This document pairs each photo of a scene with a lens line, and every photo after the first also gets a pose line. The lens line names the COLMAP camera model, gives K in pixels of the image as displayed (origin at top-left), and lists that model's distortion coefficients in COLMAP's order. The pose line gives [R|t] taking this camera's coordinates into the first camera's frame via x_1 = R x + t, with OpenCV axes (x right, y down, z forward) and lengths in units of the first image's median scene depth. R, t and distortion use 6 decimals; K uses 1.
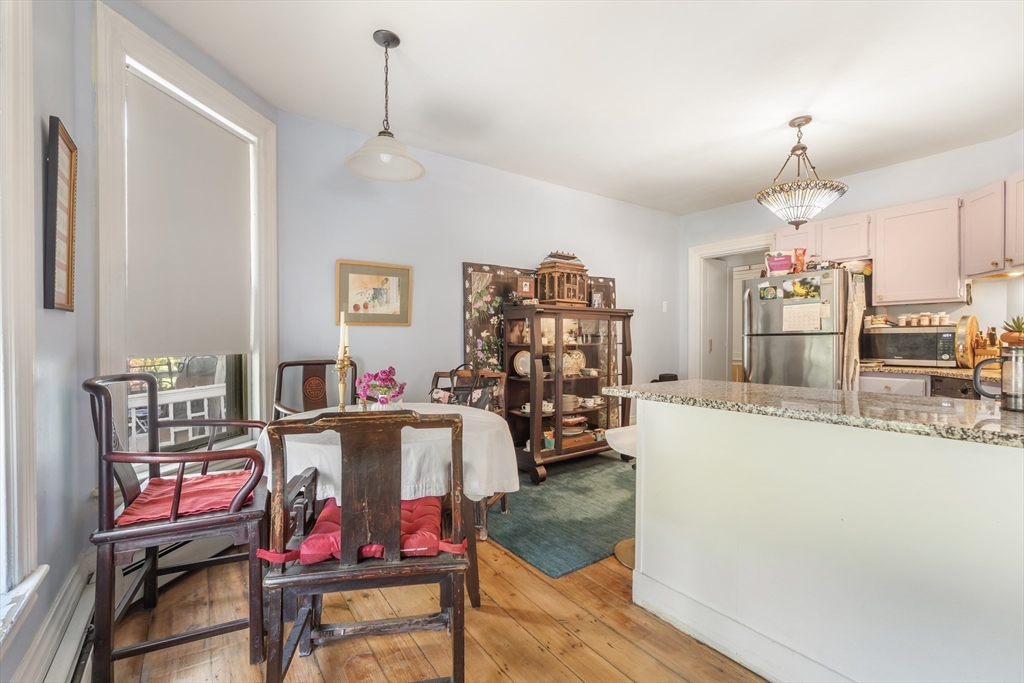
lens RADIAL K [[451.5, 0, 511.7], [0, 451.5, 341.4], [0, 0, 1]] dist [-0.010126, 0.000882]
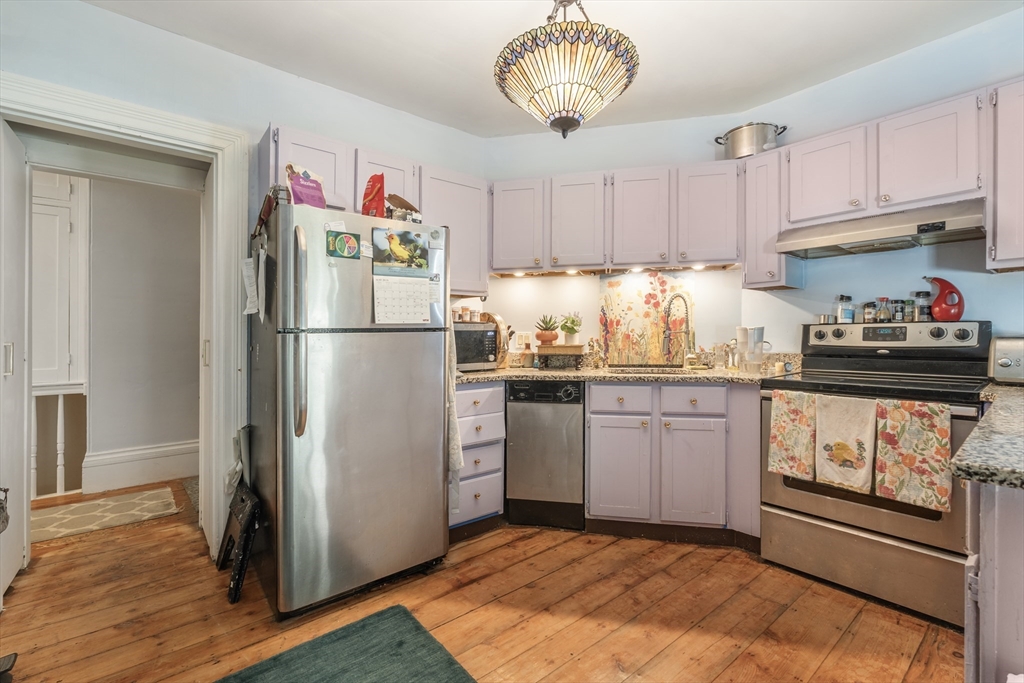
lens RADIAL K [[451.5, 0, 511.6], [0, 451.5, 335.8], [0, 0, 1]] dist [-0.010126, 0.000882]
pose [[-0.064913, 0.001969, 0.997889, 0.074137], [0.008672, 0.999961, -0.001409, -0.006737], [-0.997853, 0.008562, -0.064928, 0.910967]]
